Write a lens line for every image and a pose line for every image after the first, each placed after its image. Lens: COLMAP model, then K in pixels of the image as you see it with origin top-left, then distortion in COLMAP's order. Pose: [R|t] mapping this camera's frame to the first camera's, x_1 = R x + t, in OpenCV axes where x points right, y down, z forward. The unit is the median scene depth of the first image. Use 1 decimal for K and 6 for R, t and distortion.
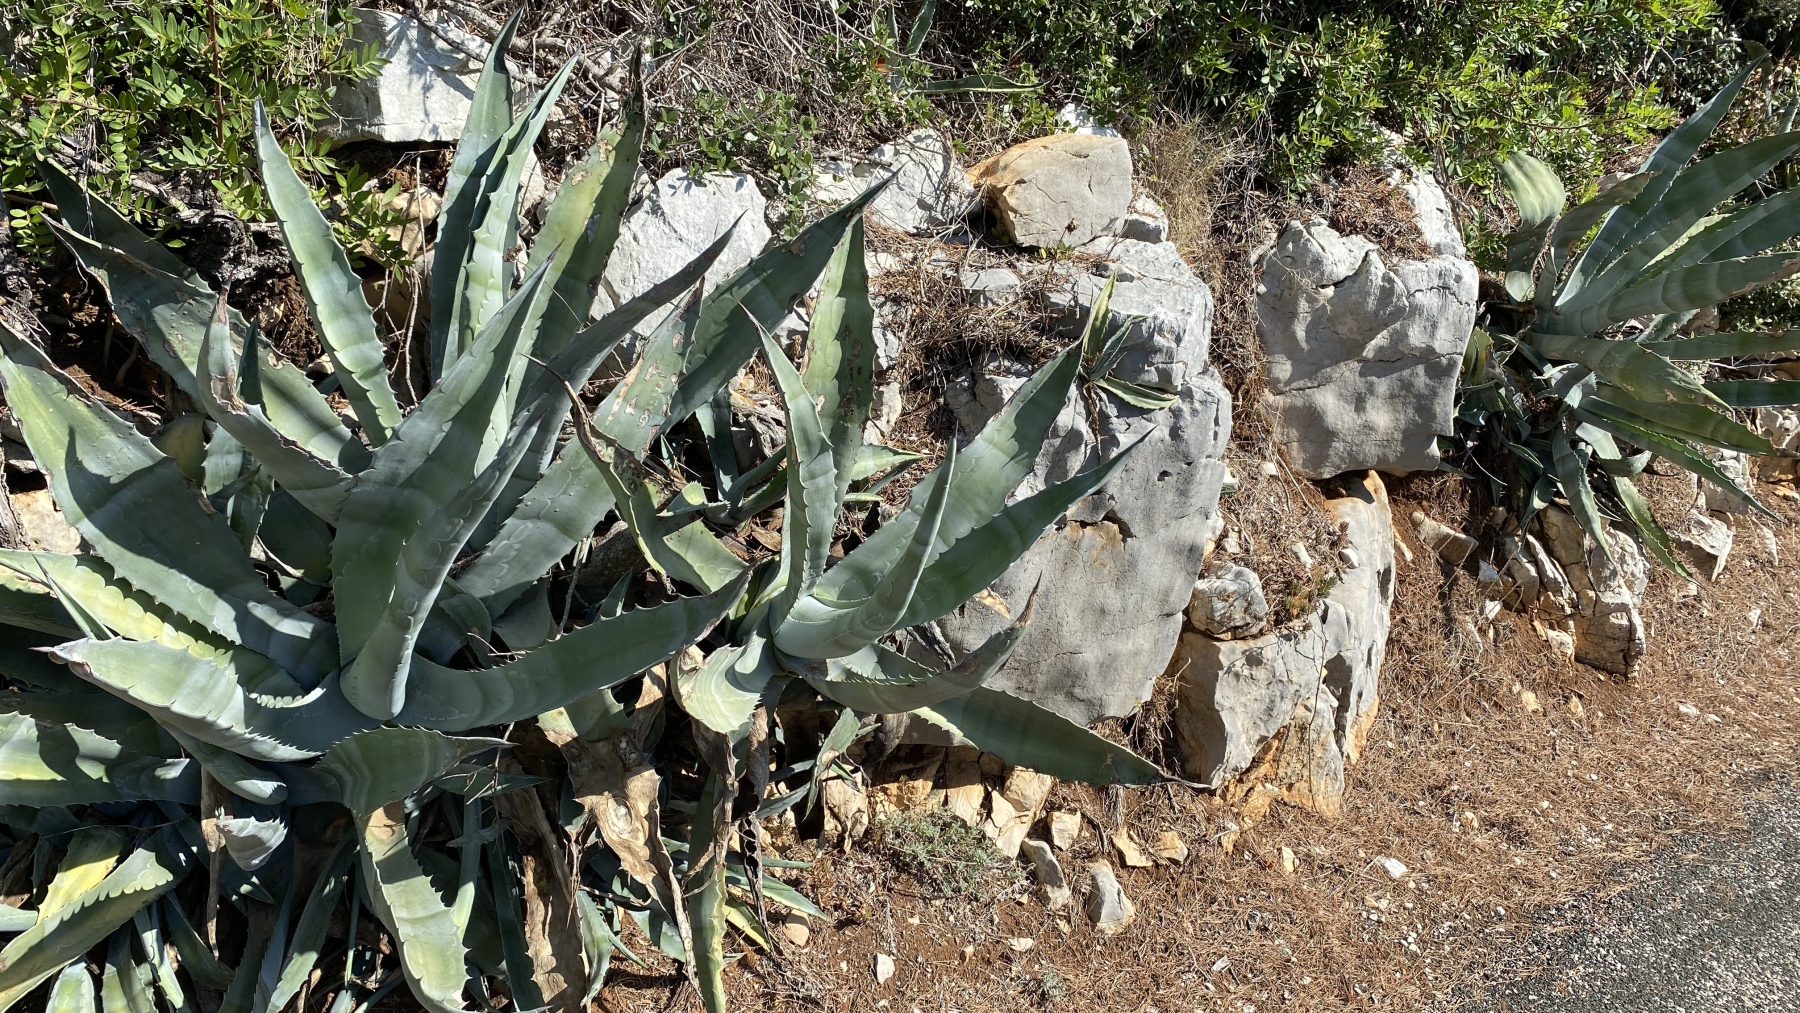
lens RADIAL K [[1351.9, 0, 893.6], [0, 1351.9, 511.5], [0, 0, 1]] dist [0.027535, -0.035194]
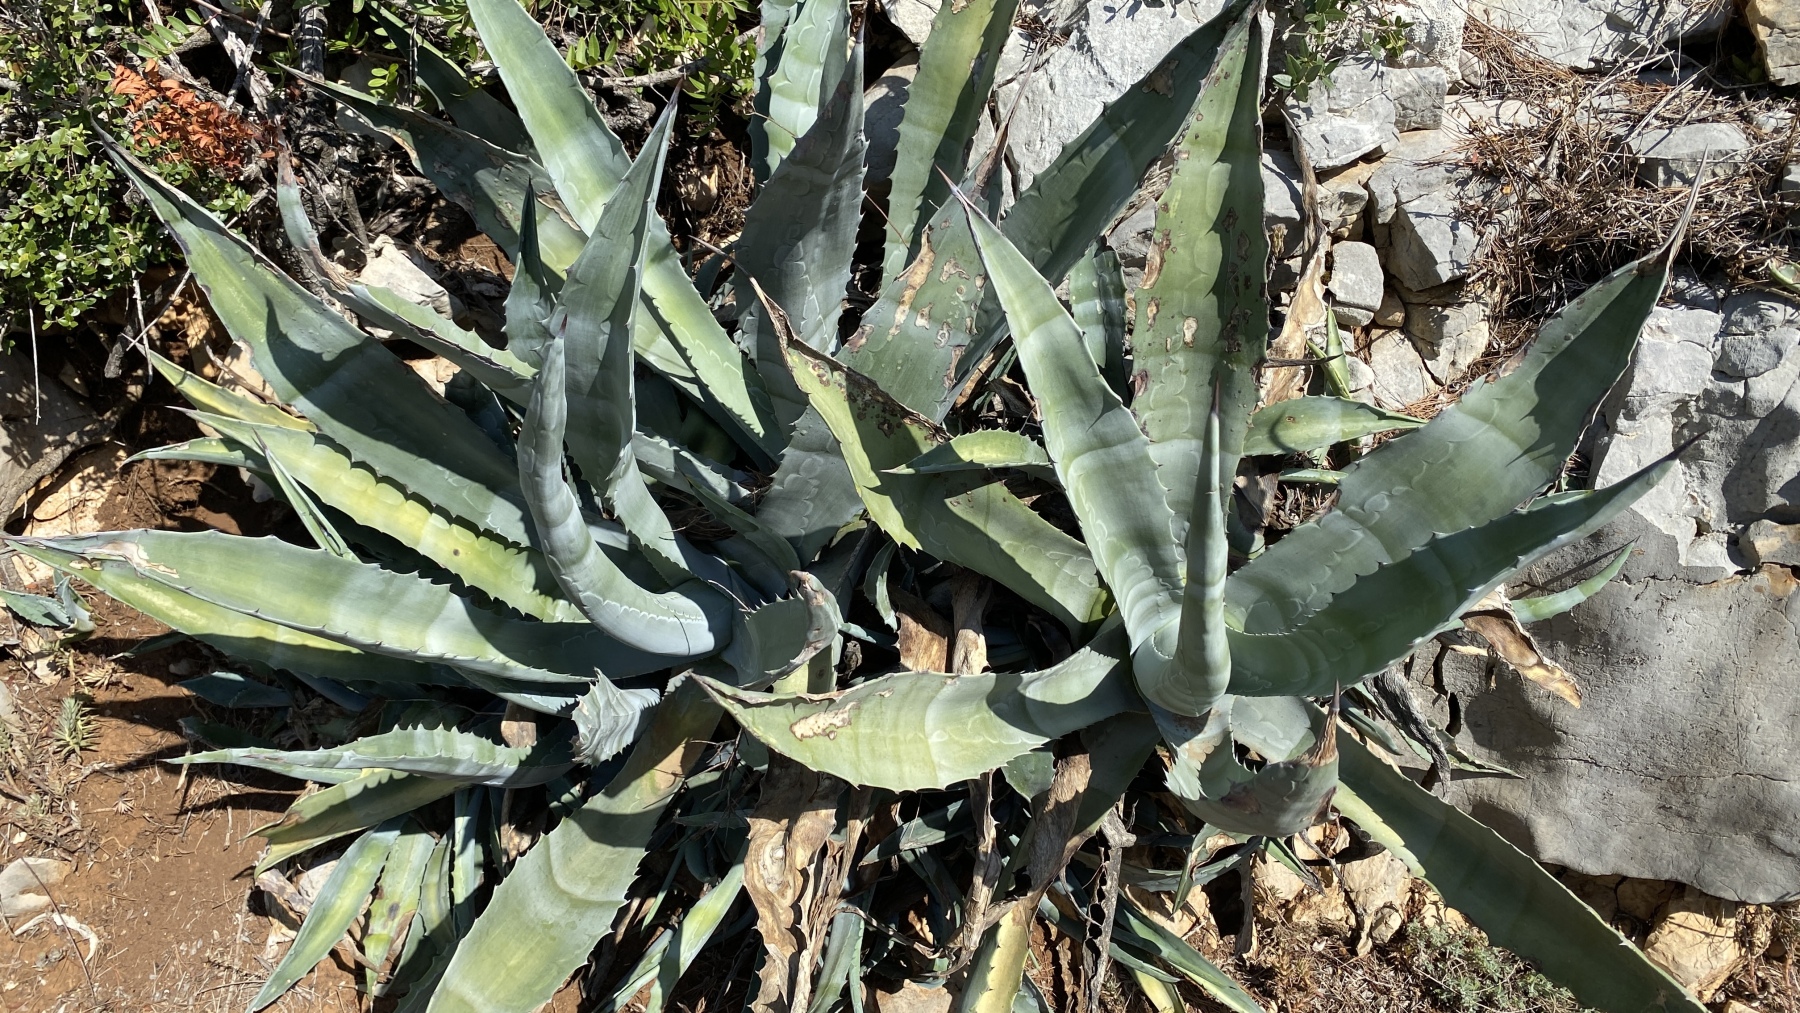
lens RADIAL K [[1351.9, 0, 899.9], [0, 1351.9, 509.2], [0, 0, 1]] dist [0.027535, -0.035194]
pose [[0.778291, 0.155547, -0.608332, 0.236209], [-0.107939, 0.987552, 0.114416, -0.052129], [0.618556, -0.023387, 0.785392, 0.383286]]
